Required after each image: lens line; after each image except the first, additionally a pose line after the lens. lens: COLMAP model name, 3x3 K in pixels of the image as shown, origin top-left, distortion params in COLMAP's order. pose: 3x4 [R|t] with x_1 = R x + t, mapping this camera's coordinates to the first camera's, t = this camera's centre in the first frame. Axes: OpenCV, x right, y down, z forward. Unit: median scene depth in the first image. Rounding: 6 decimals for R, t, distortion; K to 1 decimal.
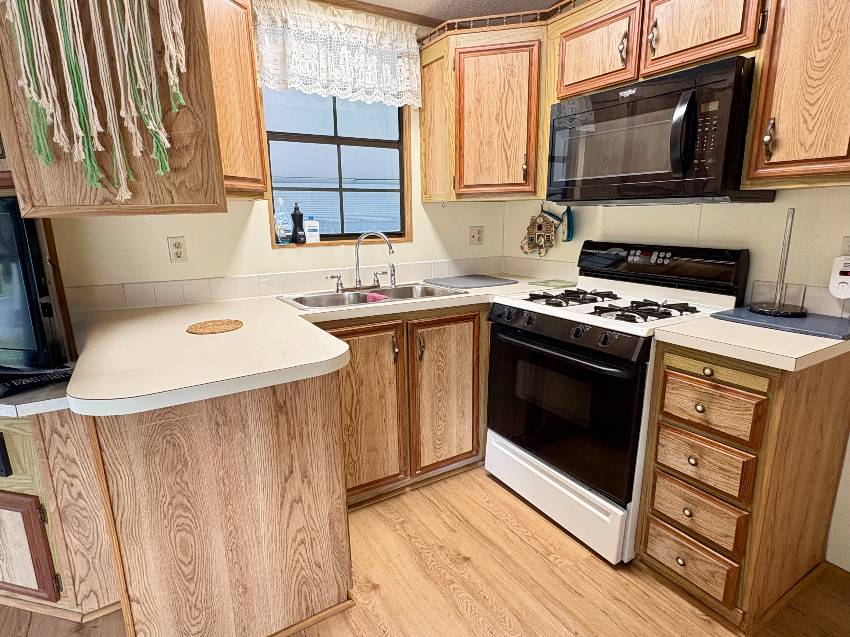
lens RADIAL K [[466.0, 0, 421.0], [0, 466.0, 319.4], [0, 0, 1]] dist [0.000796, -0.000447]
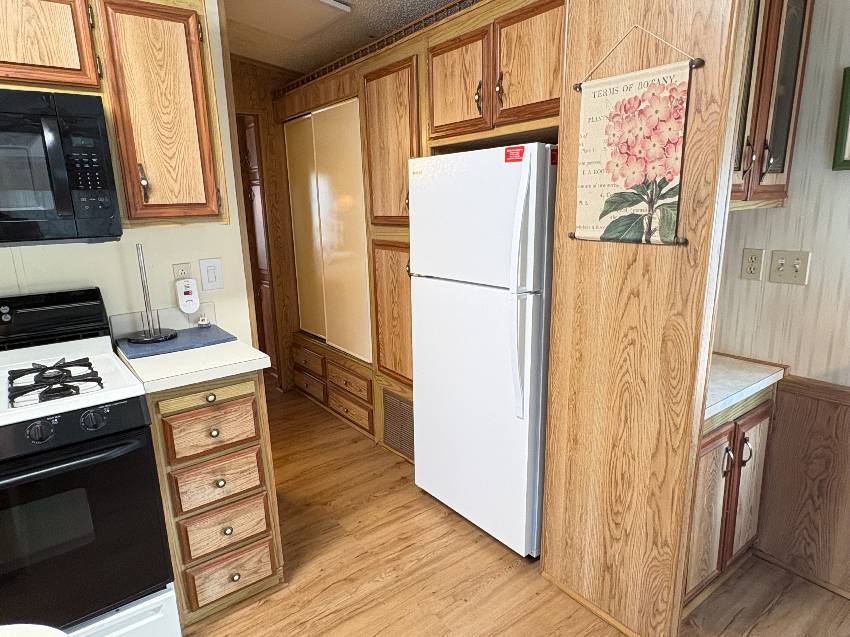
lens RADIAL K [[522.0, 0, 419.5], [0, 522.0, 321.2], [0, 0, 1]] dist [-0.002297, 0.001806]
pose [[-0.098496, -0.201941, 0.974432, -0.439212], [0.253427, 0.941819, 0.220798, -0.153997], [-0.962327, 0.268696, -0.041588, 0.420811]]
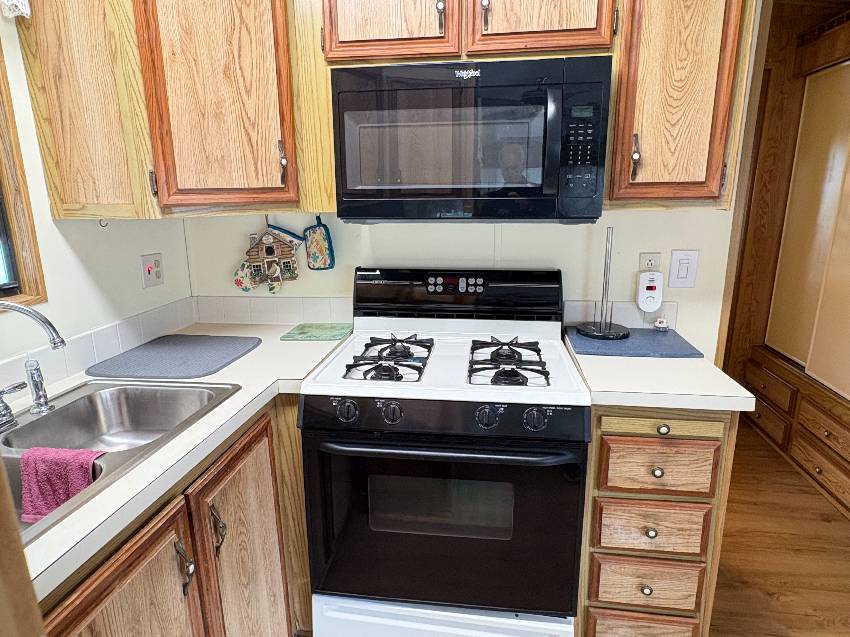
lens RADIAL K [[522.0, 0, 420.7], [0, 522.0, 319.4], [0, 0, 1]] dist [-0.002297, 0.001806]
pose [[0.635894, -0.178234, 0.750914, -0.267882], [0.173985, 0.981028, 0.085518, -0.189750], [-0.751910, 0.076267, 0.654840, 0.540246]]
